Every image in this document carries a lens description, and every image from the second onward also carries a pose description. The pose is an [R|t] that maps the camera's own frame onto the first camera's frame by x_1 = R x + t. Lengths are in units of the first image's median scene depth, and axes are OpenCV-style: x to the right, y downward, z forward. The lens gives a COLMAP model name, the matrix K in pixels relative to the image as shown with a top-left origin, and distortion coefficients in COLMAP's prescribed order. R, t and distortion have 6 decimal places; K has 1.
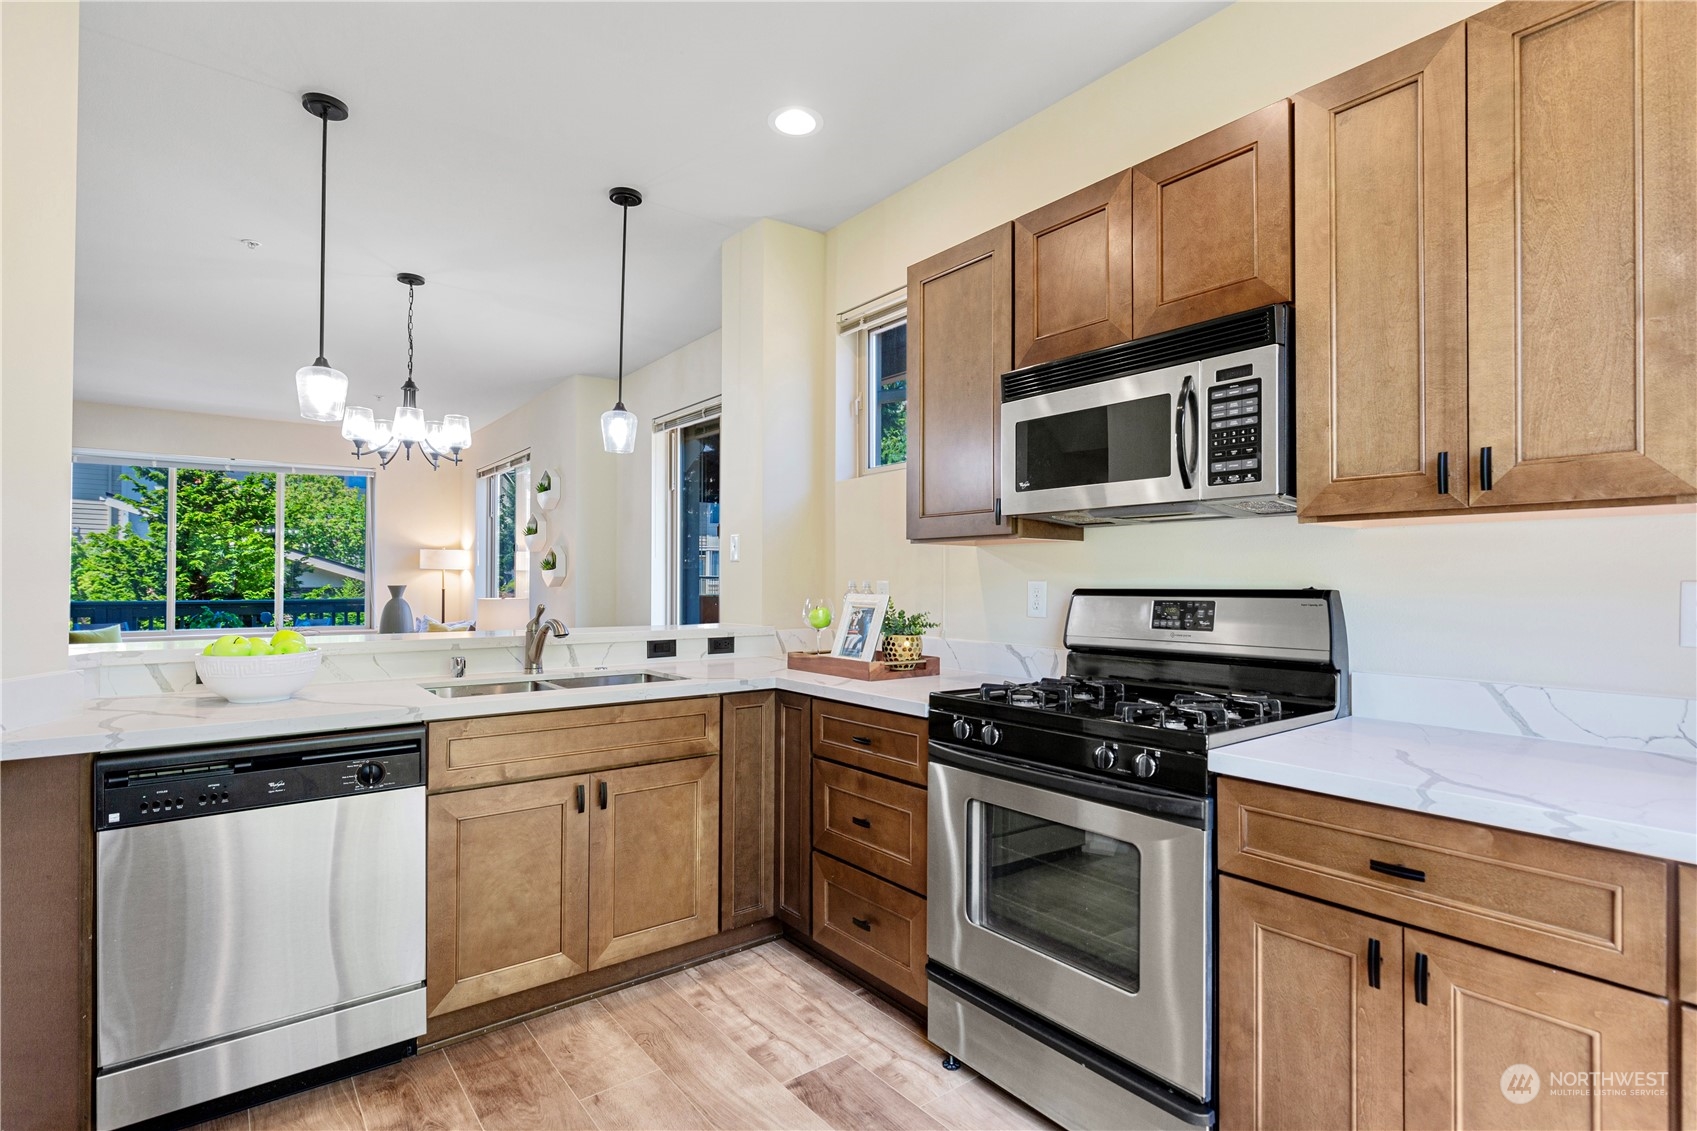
lens RADIAL K [[852.4, 0, 841.2], [0, 852.4, 578.6], [0, 0, 1]] dist [0.004208, 0.000939]
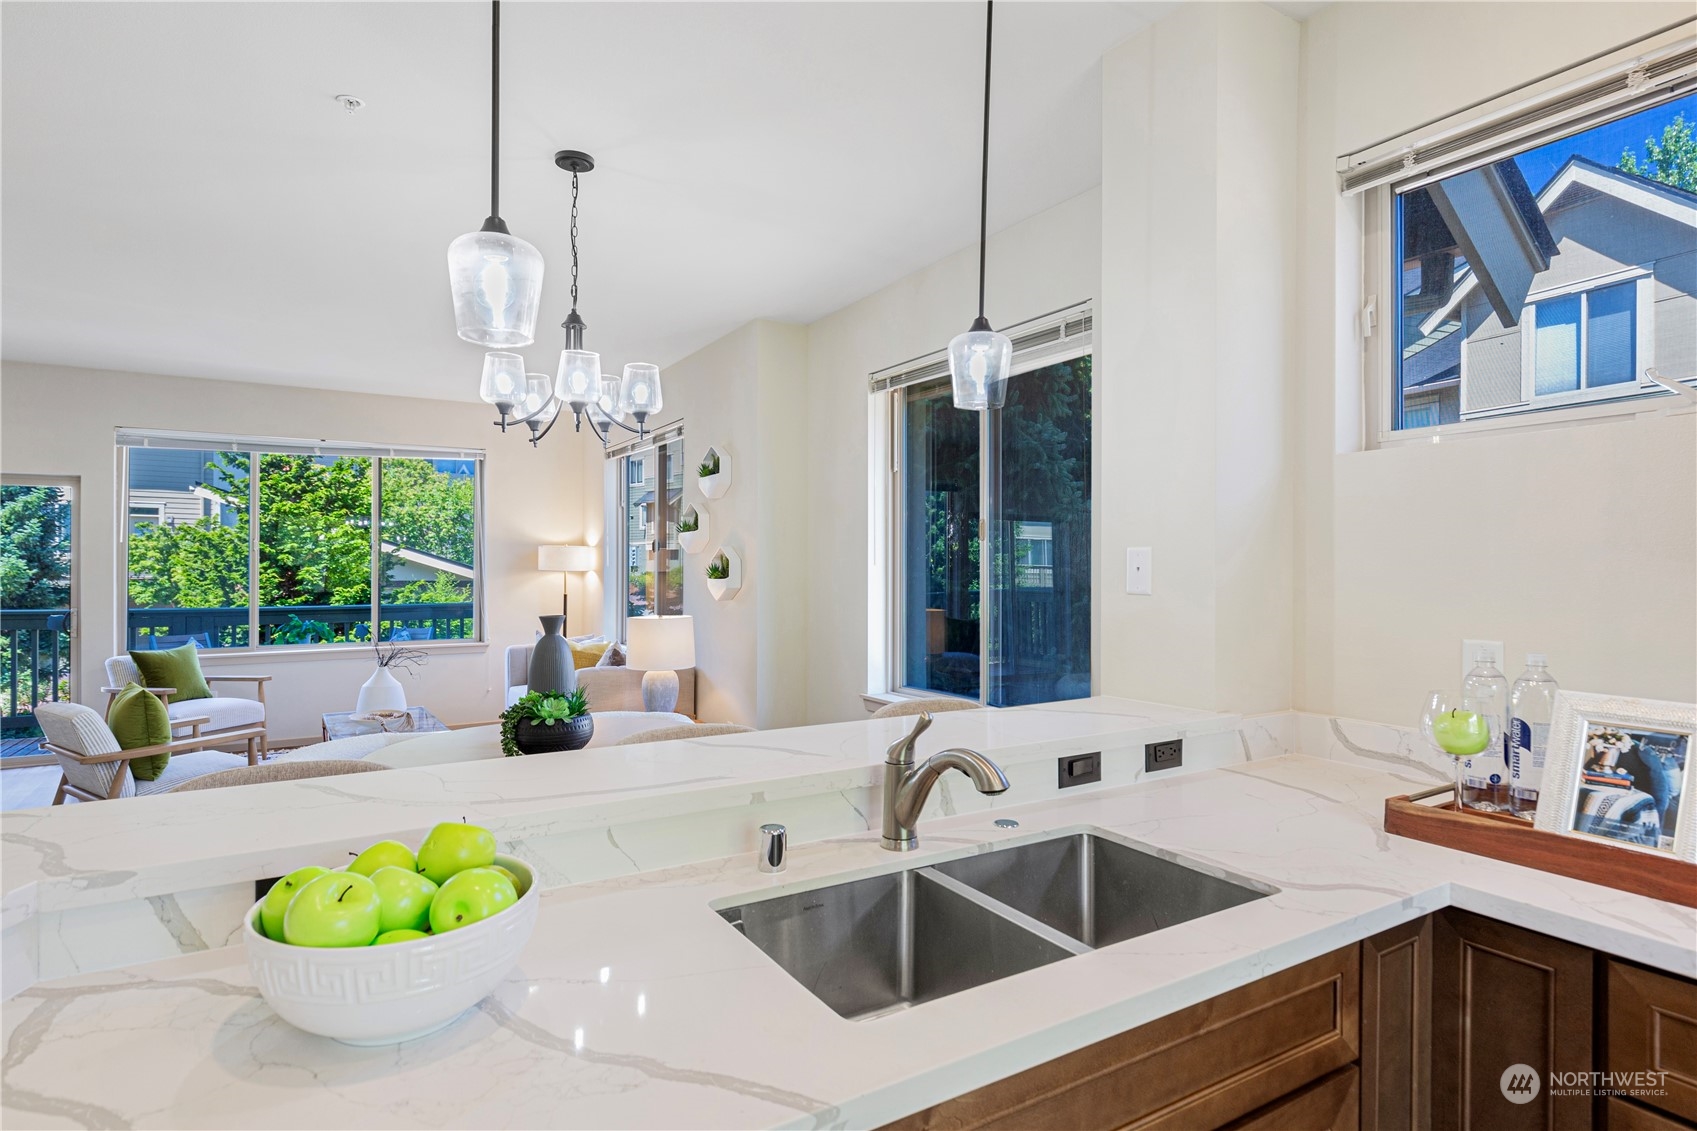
lens RADIAL K [[890.8, 0, 853.8], [0, 890.8, 564.5], [0, 0, 1]] dist [0.003287, 0.001276]
pose [[0.996710, -0.003909, -0.080956, -0.172600], [0.004144, 0.999988, 0.002743, -0.027032], [0.080944, -0.003070, 0.996714, 0.239739]]
